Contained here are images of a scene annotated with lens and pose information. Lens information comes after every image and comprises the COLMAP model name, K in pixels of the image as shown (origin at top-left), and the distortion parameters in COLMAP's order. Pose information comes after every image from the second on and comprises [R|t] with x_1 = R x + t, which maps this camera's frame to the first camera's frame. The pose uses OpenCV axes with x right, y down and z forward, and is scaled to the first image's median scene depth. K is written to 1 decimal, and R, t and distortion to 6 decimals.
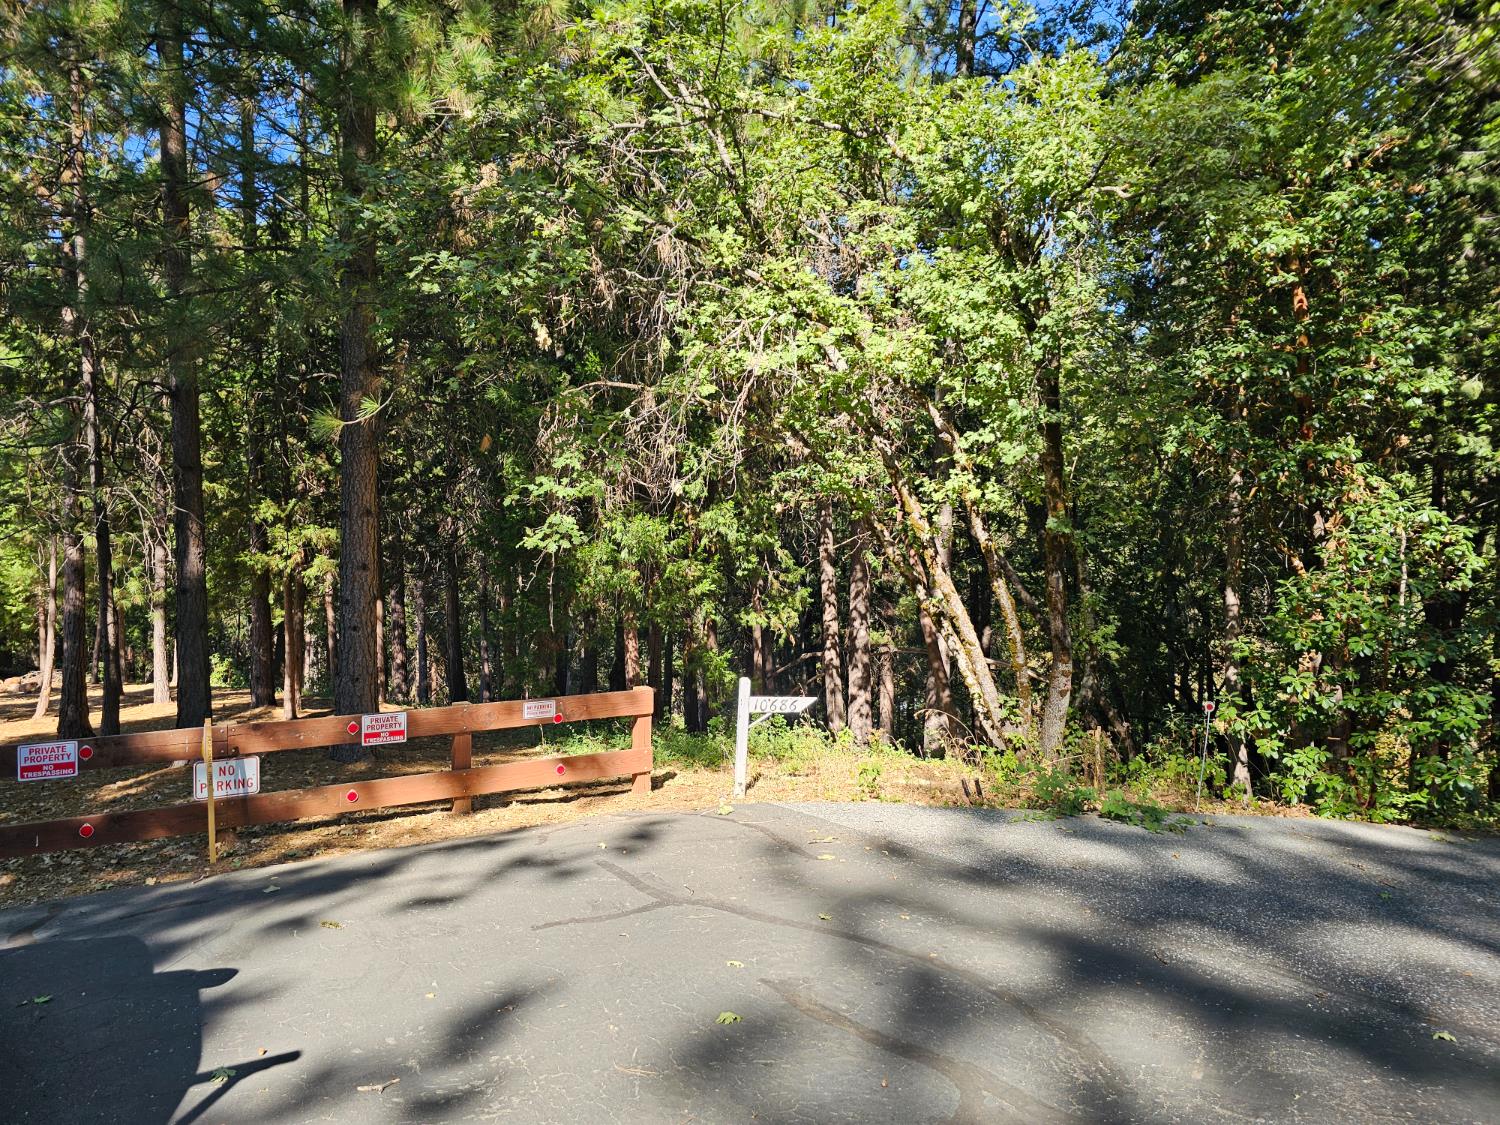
lens RADIAL K [[1014.5, 0, 749.4], [0, 1014.5, 563.0], [0, 0, 1]] dist [0.033589, -0.000841]
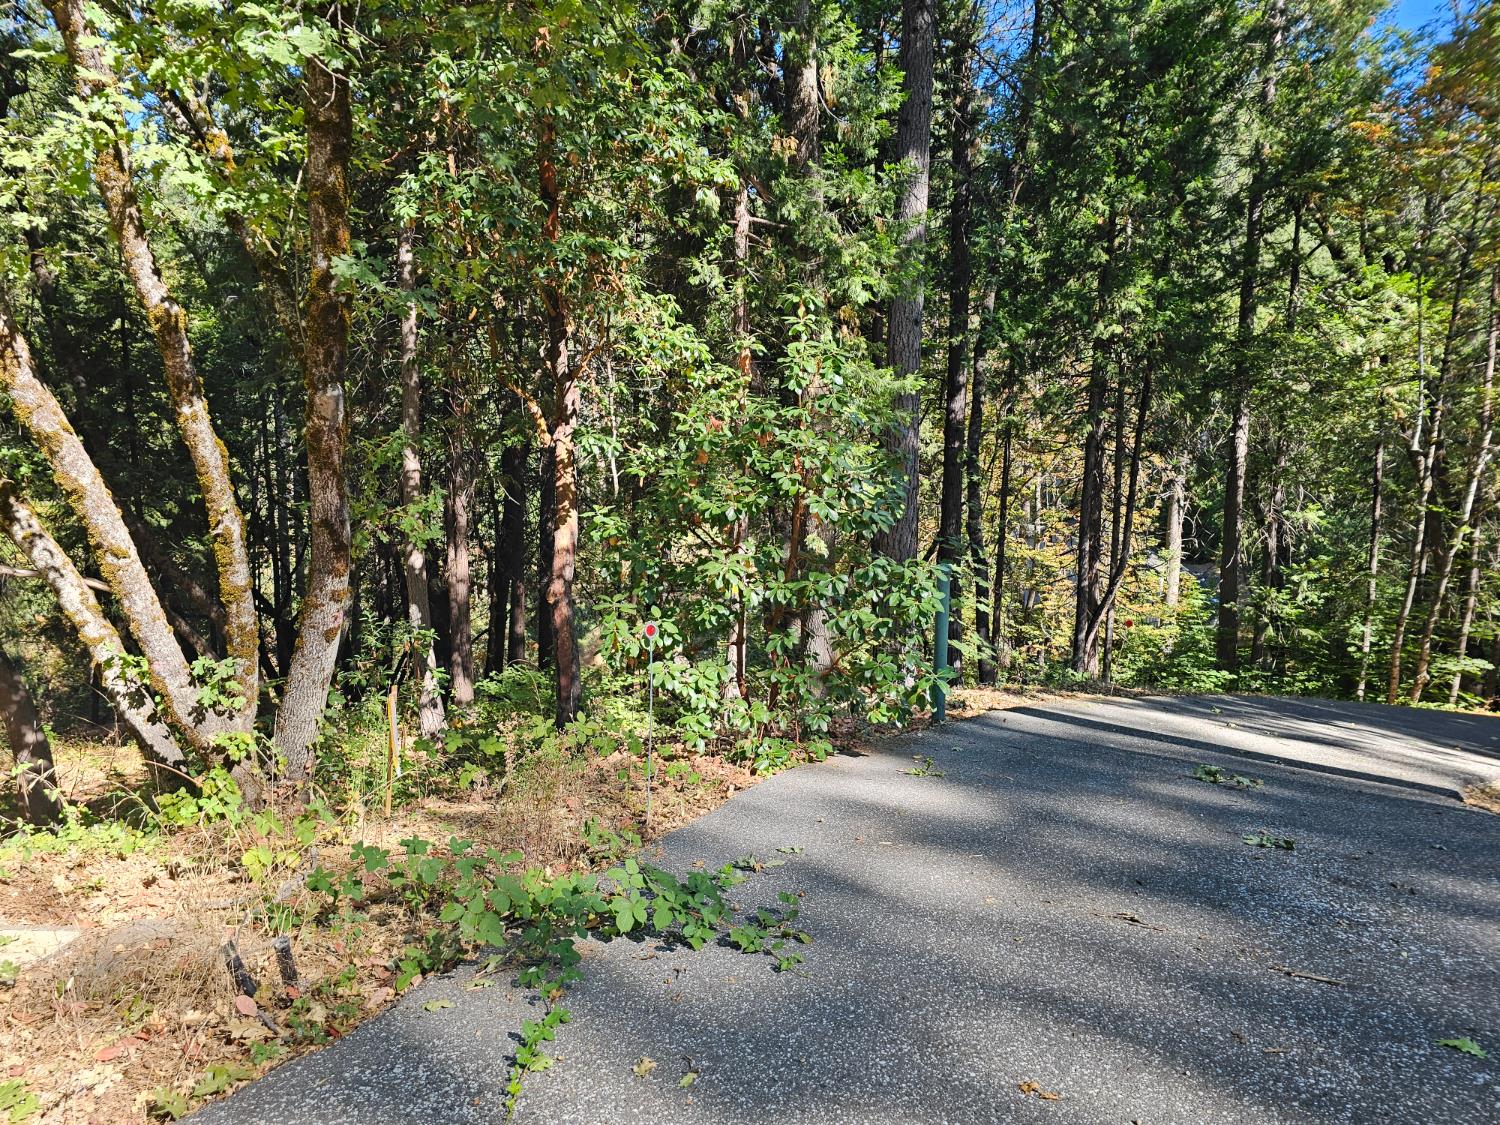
lens RADIAL K [[1014.5, 0, 748.7], [0, 1014.5, 559.4], [0, 0, 1]] dist [0.033589, -0.000841]
pose [[0.628149, -0.091297, 0.772718, 0.049981], [0.003440, 0.993409, 0.114575, 0.032745], [-0.778085, -0.069312, 0.624323, 0.516199]]
